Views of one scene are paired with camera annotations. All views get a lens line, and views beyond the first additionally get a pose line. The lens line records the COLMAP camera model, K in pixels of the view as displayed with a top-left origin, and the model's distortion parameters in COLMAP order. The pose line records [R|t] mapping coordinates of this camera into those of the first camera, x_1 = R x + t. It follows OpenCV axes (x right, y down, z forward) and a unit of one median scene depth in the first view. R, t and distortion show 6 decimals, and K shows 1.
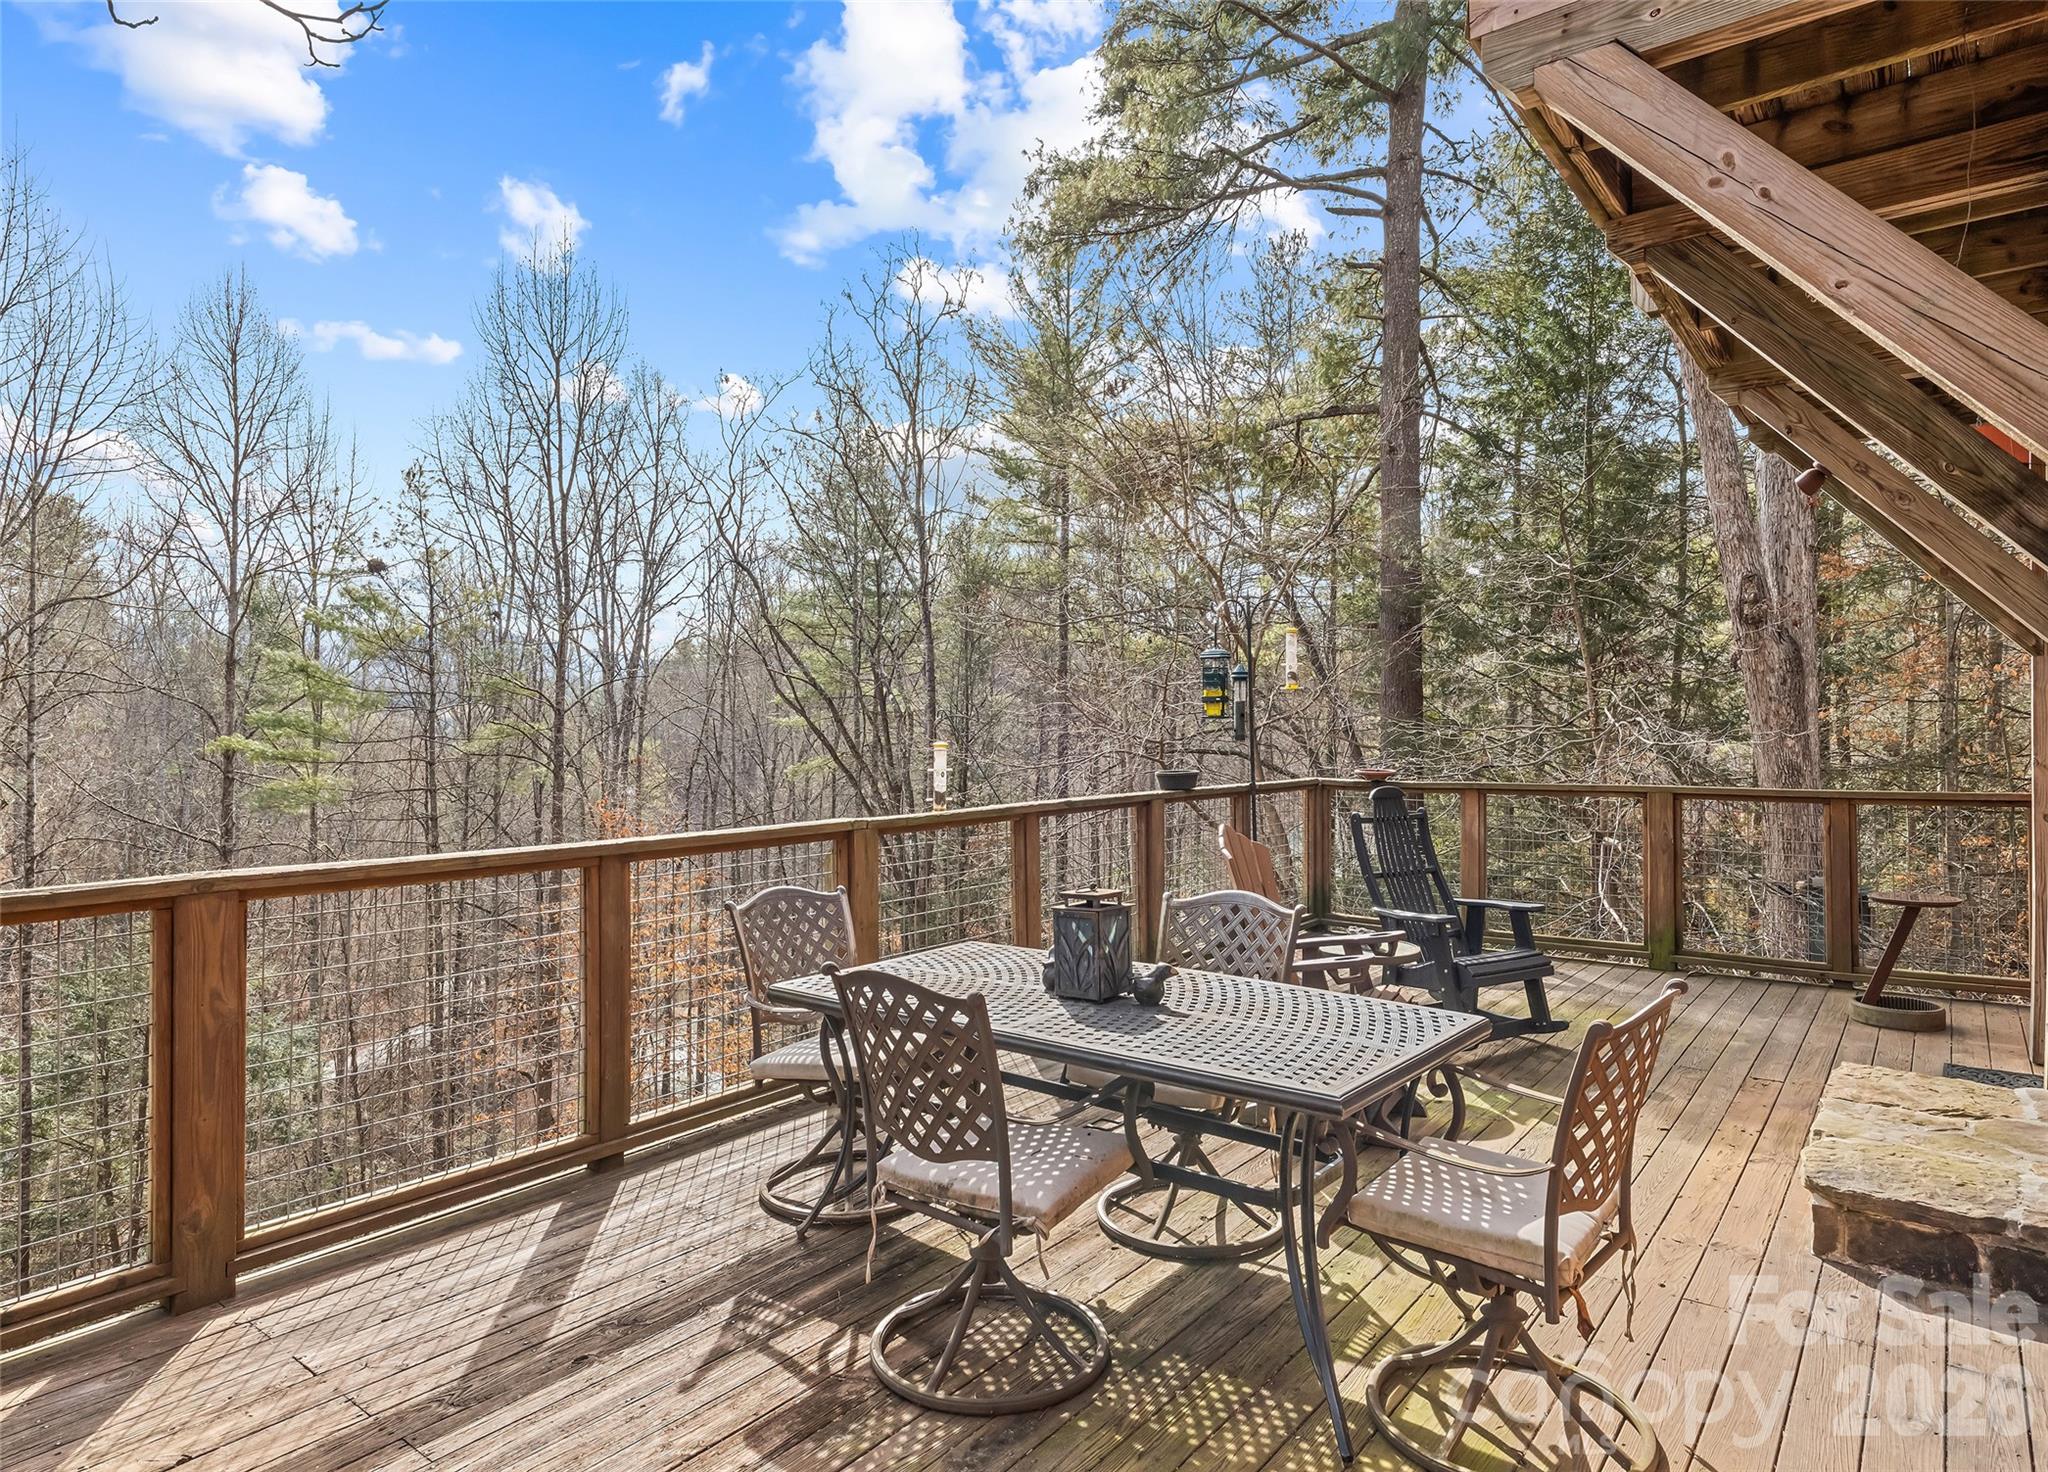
lens RADIAL K [[1204.6, 0, 1011.2], [0, 1204.6, 733.8], [0, 0, 1]] dist [0.000076, 0.000224]
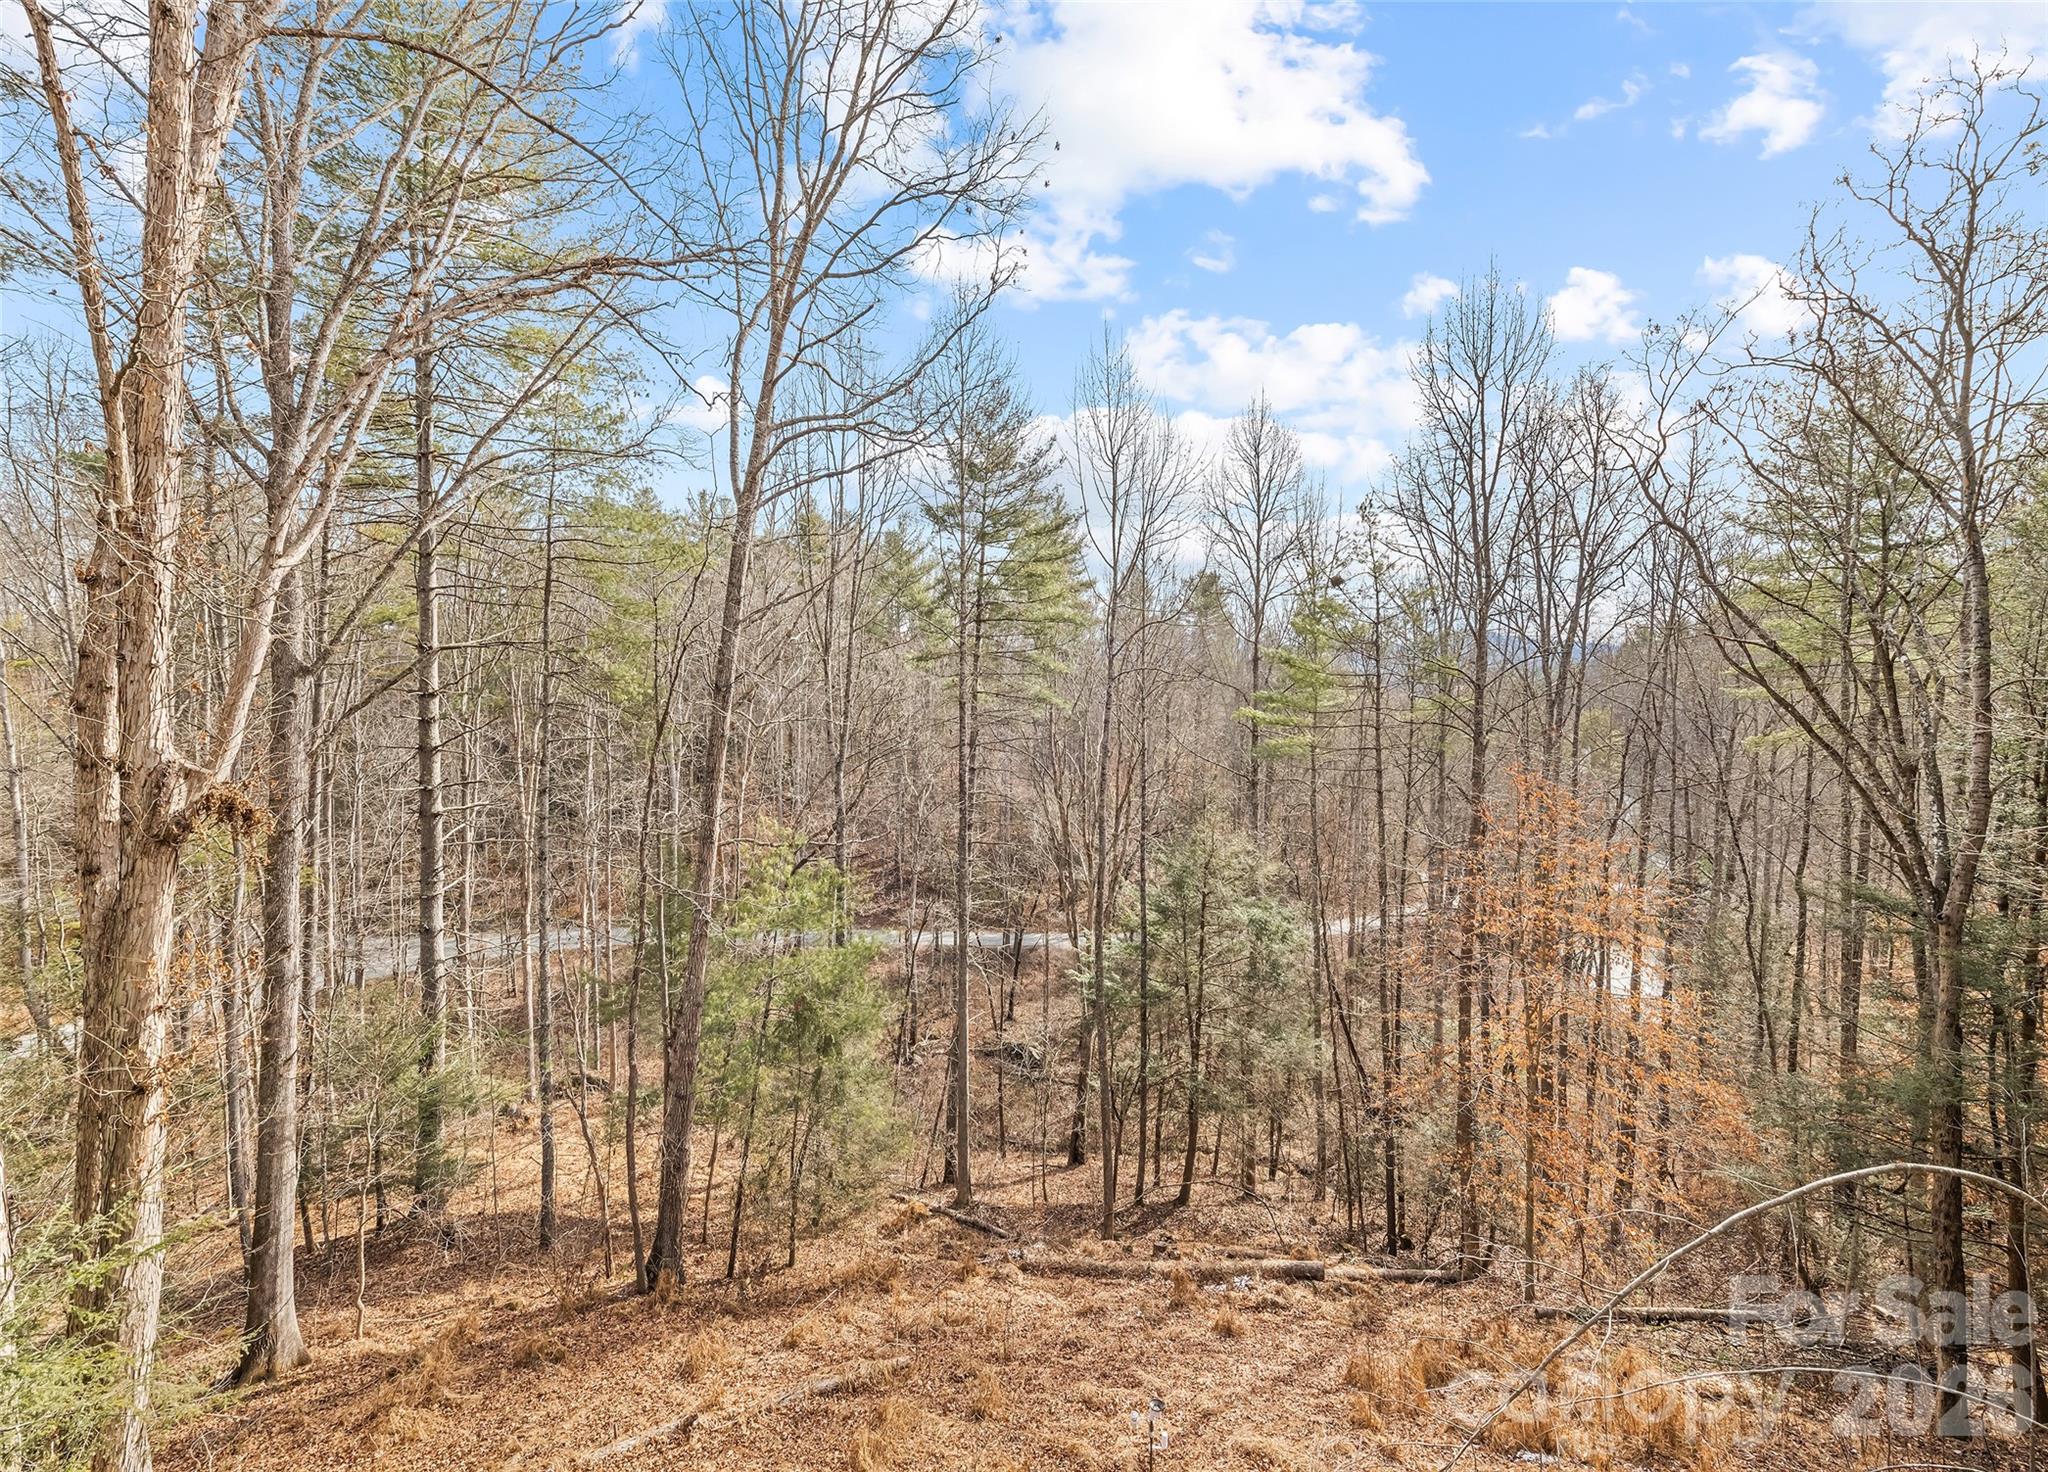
lens RADIAL K [[809.5, 0, 1016.0], [0, 809.5, 732.6], [0, 0, 1]] dist [0.010685, -0.003278]
pose [[0.603872, 0.023936, -0.796722, -0.018282], [0.000377, 0.999540, 0.030315, 0.001796], [0.797081, -0.018607, 0.603586, 0.158811]]
